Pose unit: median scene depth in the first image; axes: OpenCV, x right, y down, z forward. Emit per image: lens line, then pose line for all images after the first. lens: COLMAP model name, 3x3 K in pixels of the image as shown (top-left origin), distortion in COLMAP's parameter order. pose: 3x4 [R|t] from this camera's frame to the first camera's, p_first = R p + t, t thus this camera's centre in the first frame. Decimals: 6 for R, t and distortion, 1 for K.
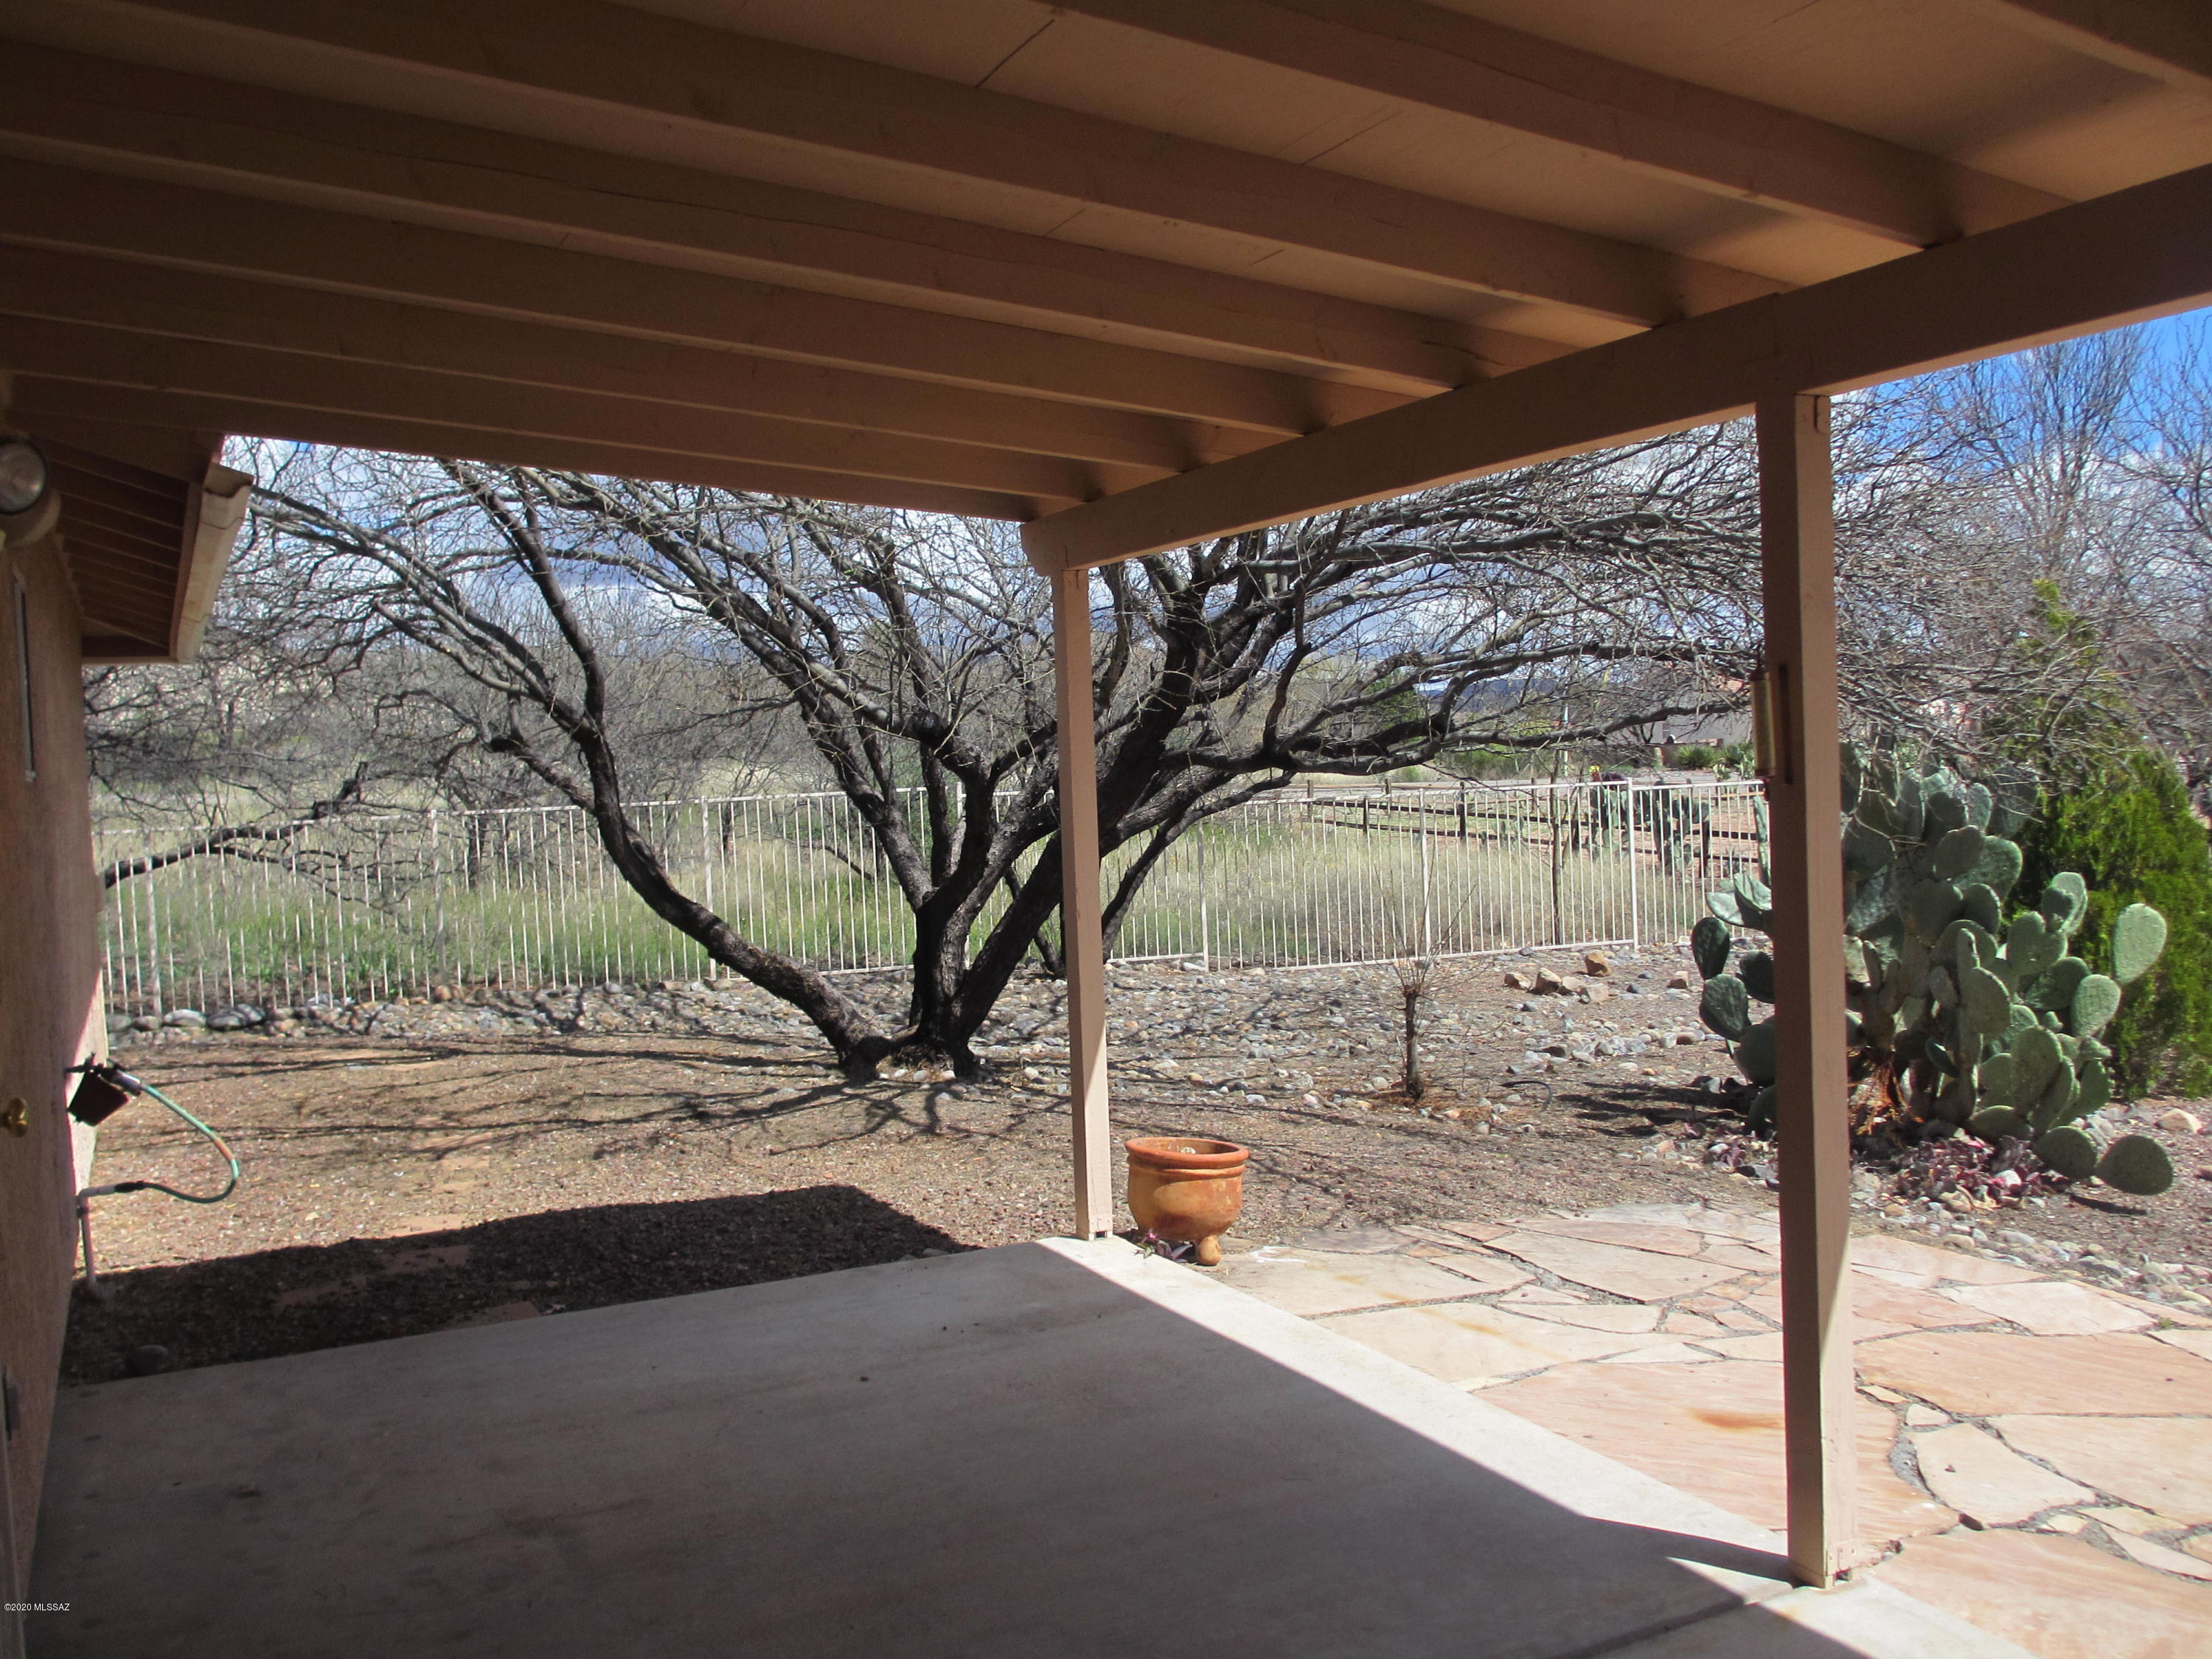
lens RADIAL K [[1866.5, 0, 1106.0], [0, 1866.5, 829.5], [0, 0, 1]] dist [-0.073457, 0.069198]
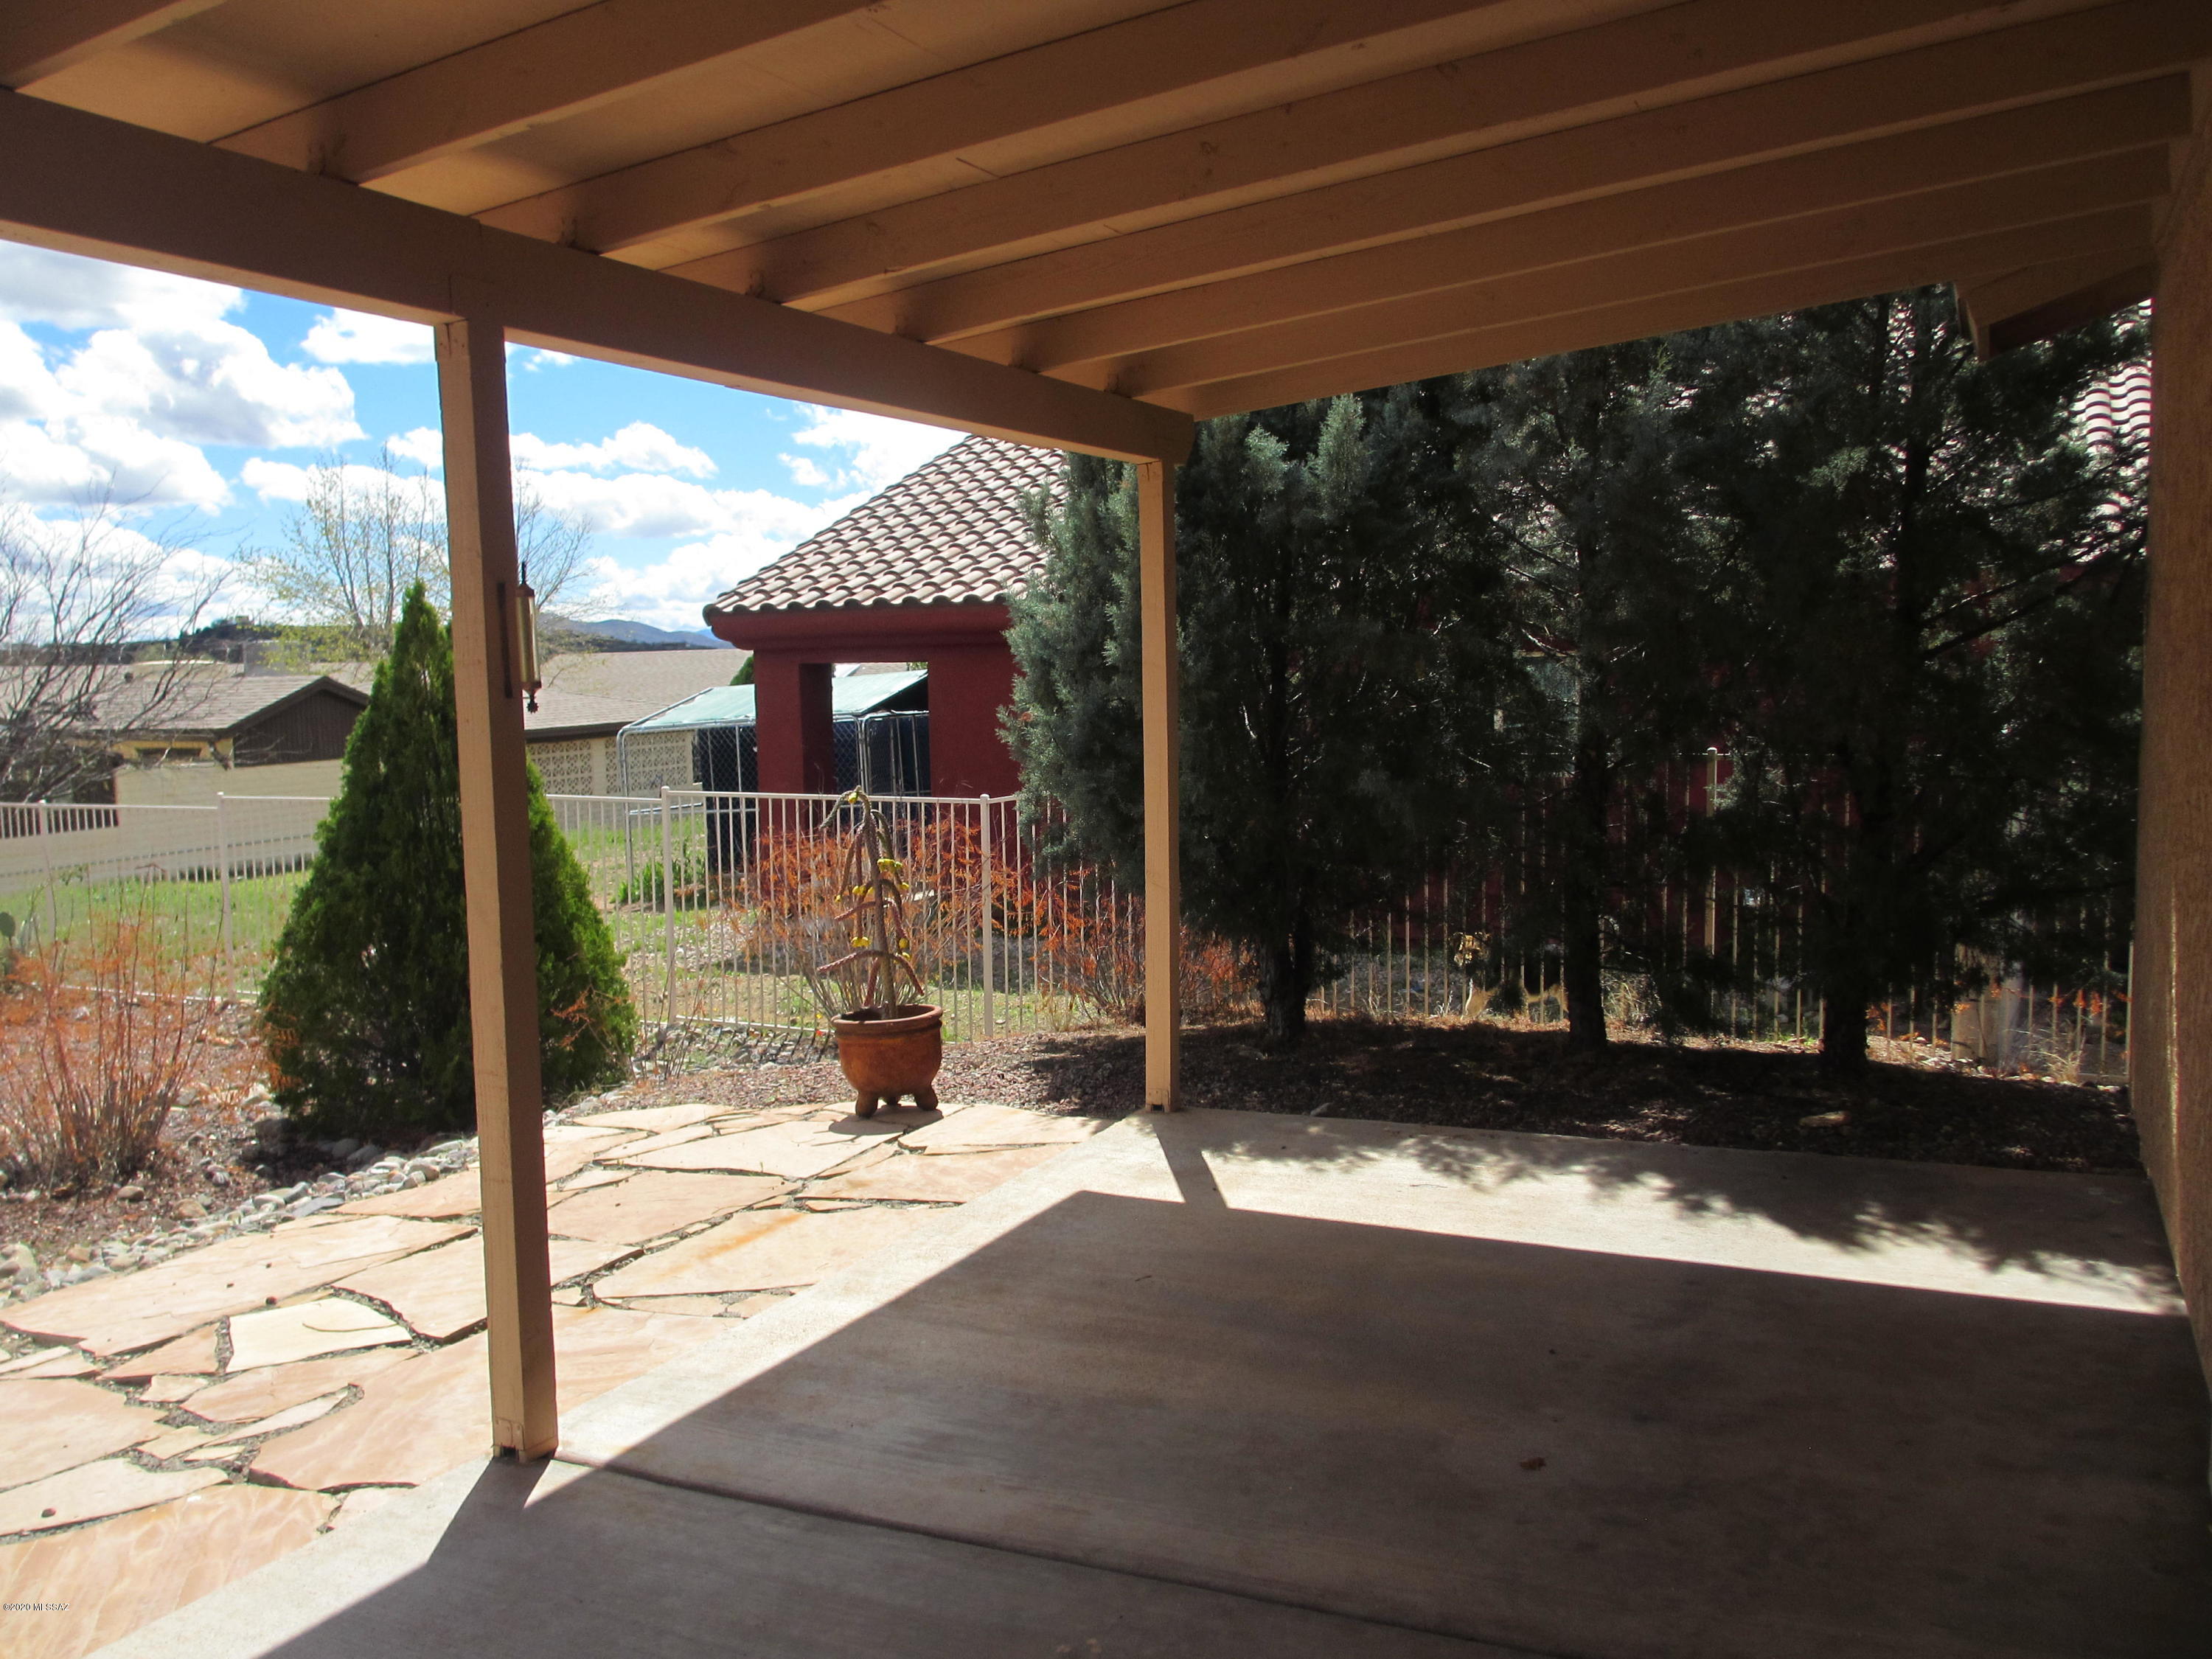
lens RADIAL K [[1866.5, 0, 1106.0], [0, 1866.5, 829.5], [0, 0, 1]] dist [-0.073457, 0.069198]
pose [[-0.590528, -0.020309, 0.806762, -0.615452], [0.070635, 0.994546, 0.076739, -0.008973], [-0.803920, 0.102302, -0.585873, 1.231608]]
